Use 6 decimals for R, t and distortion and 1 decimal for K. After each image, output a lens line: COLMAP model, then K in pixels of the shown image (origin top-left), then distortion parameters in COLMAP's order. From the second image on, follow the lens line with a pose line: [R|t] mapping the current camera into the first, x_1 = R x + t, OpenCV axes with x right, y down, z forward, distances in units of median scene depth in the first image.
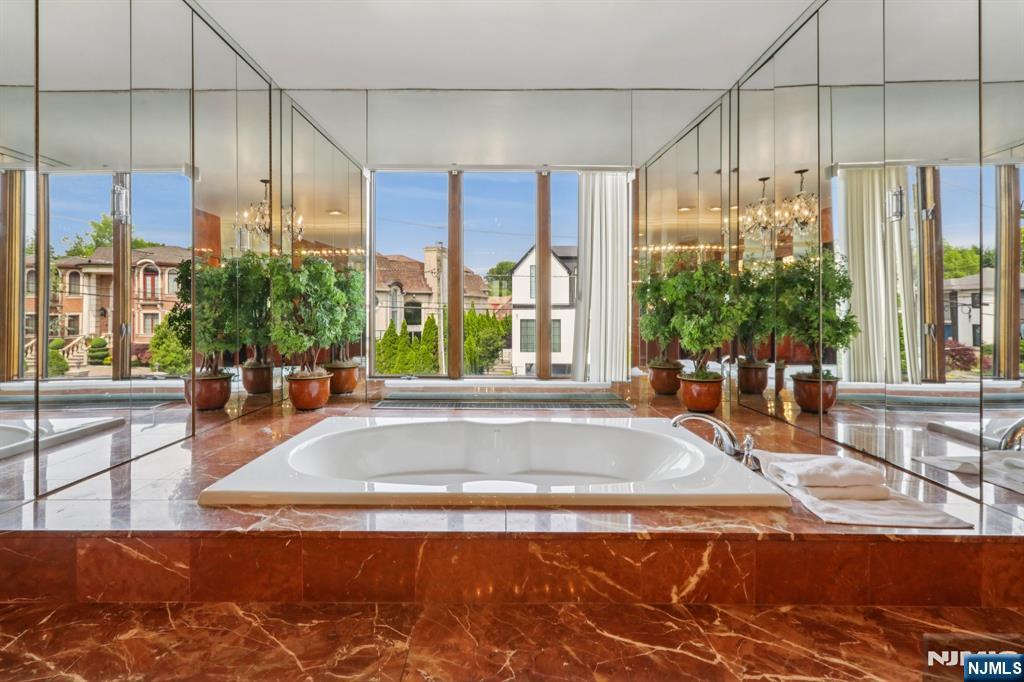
lens RADIAL K [[473.9, 0, 510.8], [0, 473.9, 322.2], [0, 0, 1]] dist [0.001074, 0.000356]
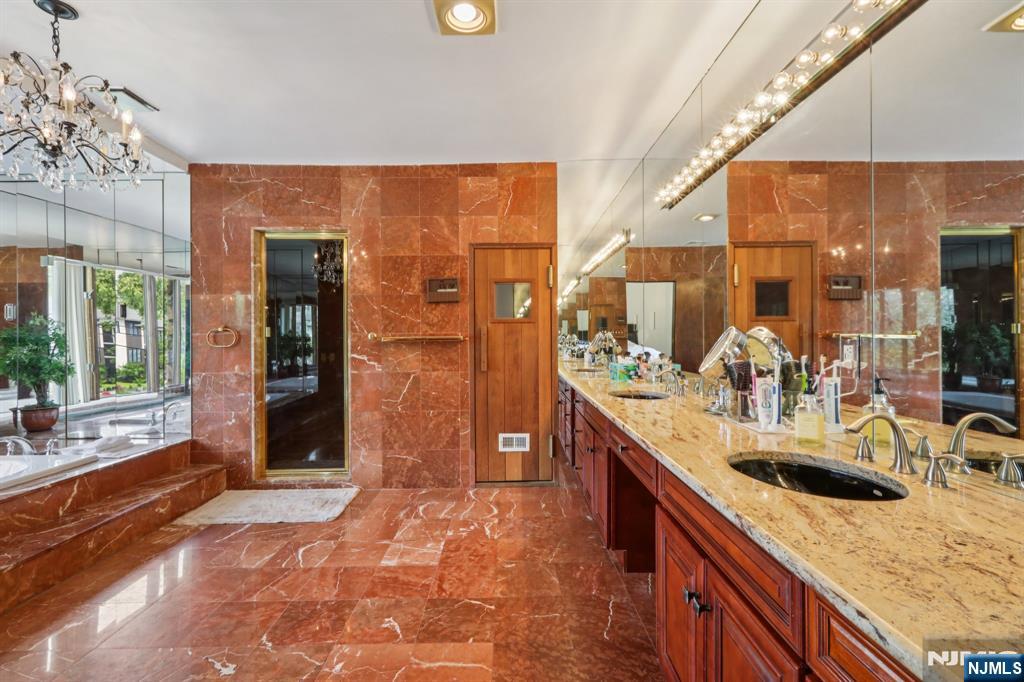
lens RADIAL K [[470.2, 0, 513.3], [0, 470.2, 334.0], [0, 0, 1]] dist [0.019215, -0.000053]
pose [[-0.009805, 0.001135, 0.999951, -1.790320], [0.018755, 0.999824, -0.000951, -0.167483], [-0.999776, 0.018745, -0.009825, -0.991344]]
